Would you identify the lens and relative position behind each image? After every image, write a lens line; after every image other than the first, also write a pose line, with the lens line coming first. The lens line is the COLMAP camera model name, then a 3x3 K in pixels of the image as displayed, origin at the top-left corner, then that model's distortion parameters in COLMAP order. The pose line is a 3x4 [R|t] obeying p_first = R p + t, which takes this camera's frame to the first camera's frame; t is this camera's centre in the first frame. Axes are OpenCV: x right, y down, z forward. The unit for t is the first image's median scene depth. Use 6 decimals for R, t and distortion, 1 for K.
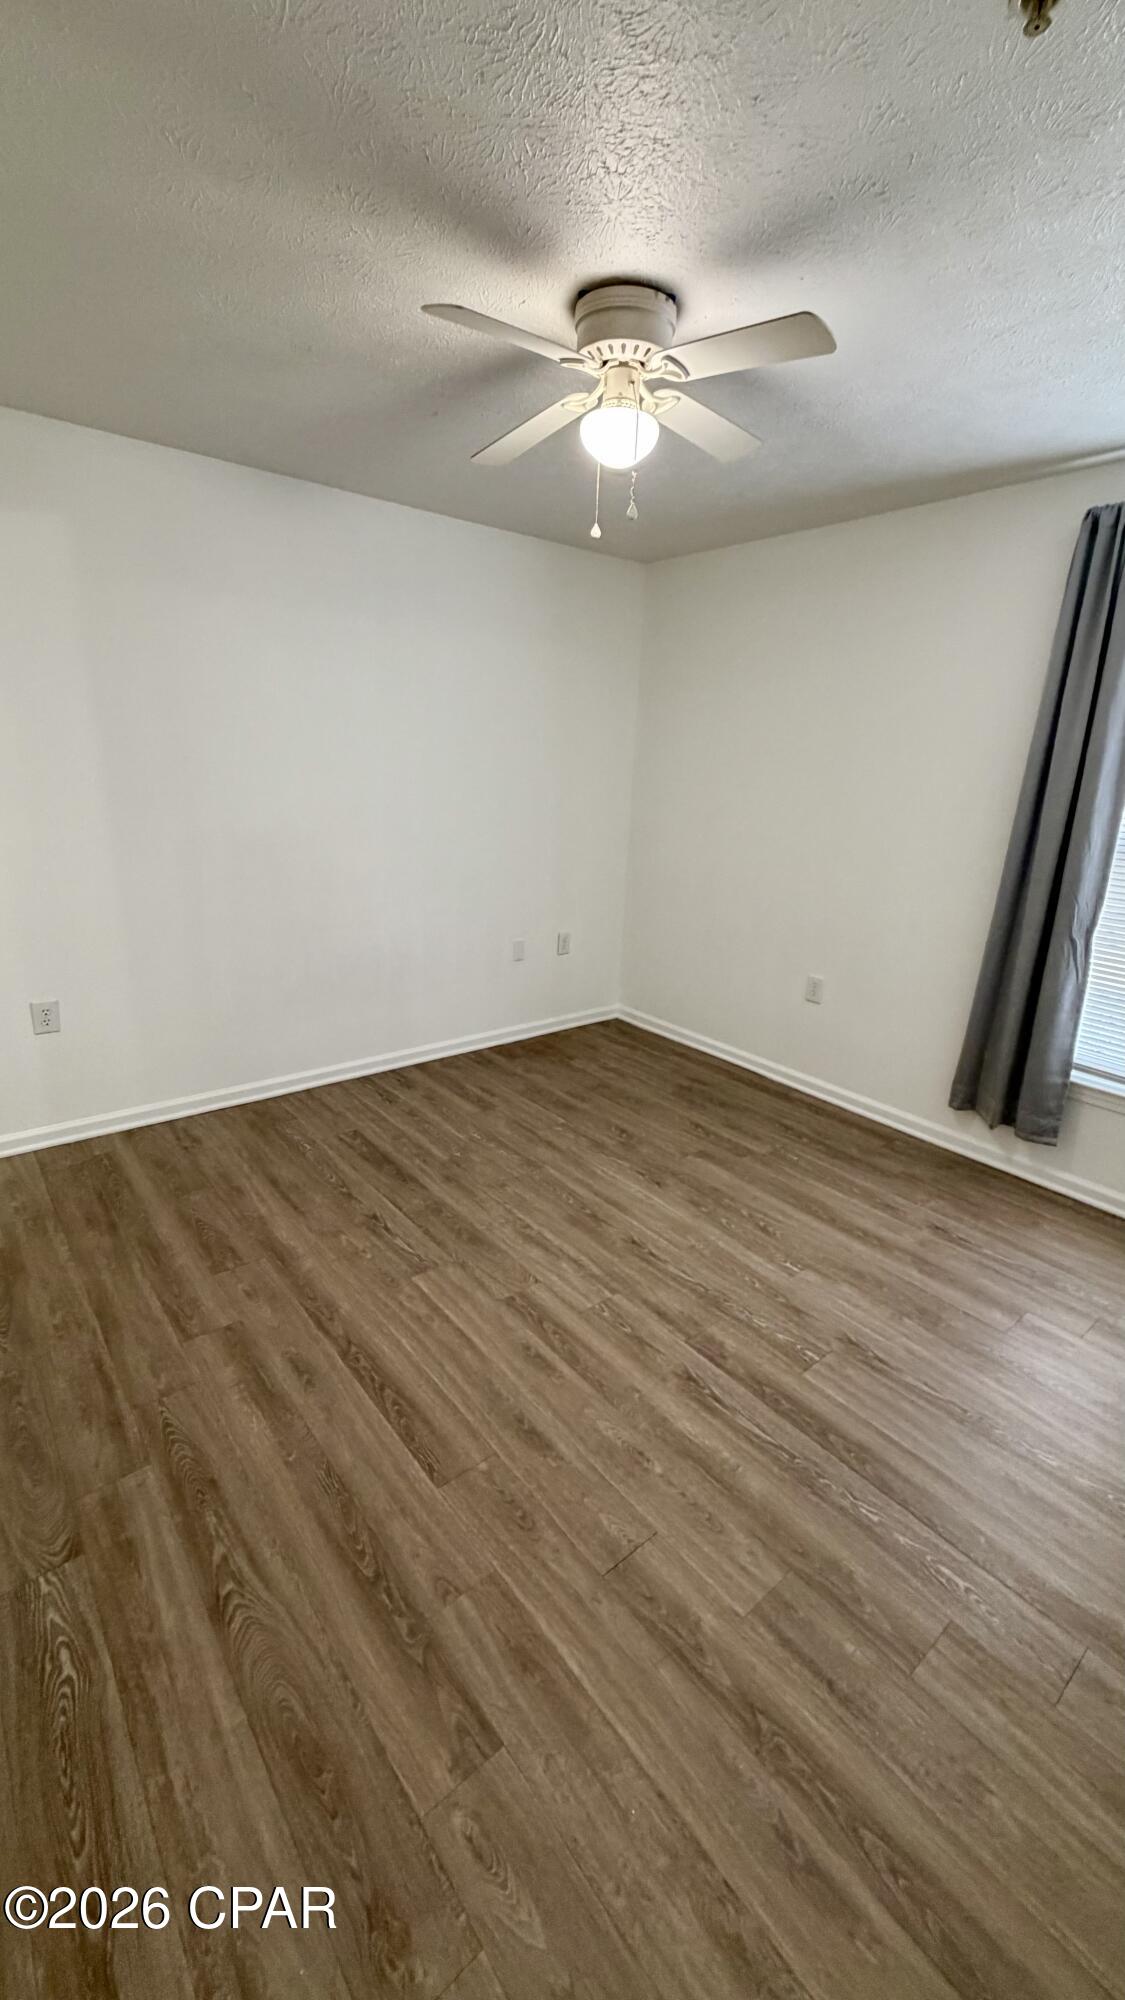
lens RADIAL K [[800.7, 0, 569.3], [0, 800.7, 995.5], [0, 0, 1]] dist [0.002984, -0.000323]
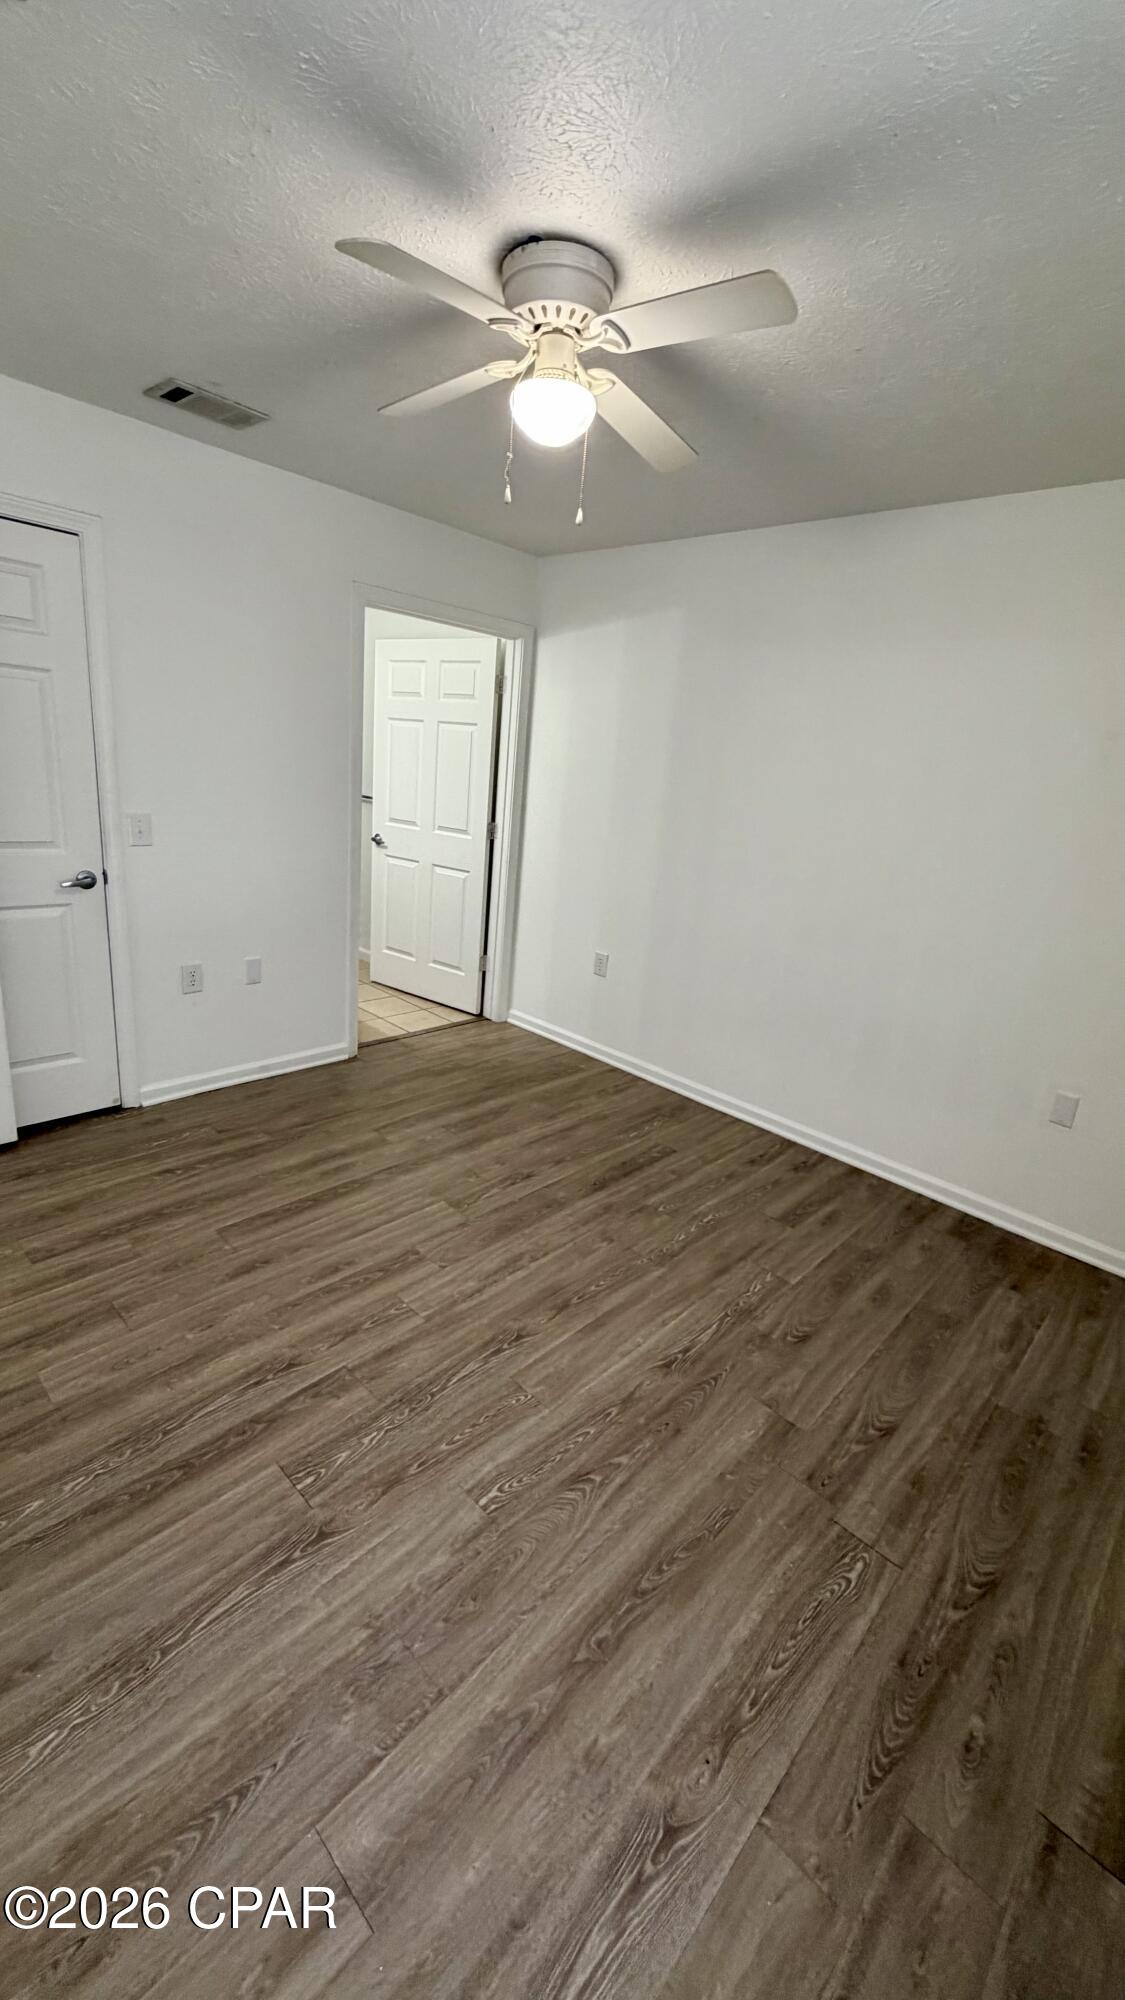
lens RADIAL K [[800.7, 0, 565.0], [0, 800.7, 1002.4], [0, 0, 1]] dist [0.002984, -0.000323]
pose [[0.116872, 0.263434, -0.957572, 0.862465], [-0.356764, 0.910957, 0.207067, -0.220384], [0.926855, 0.317427, 0.200449, 0.817674]]
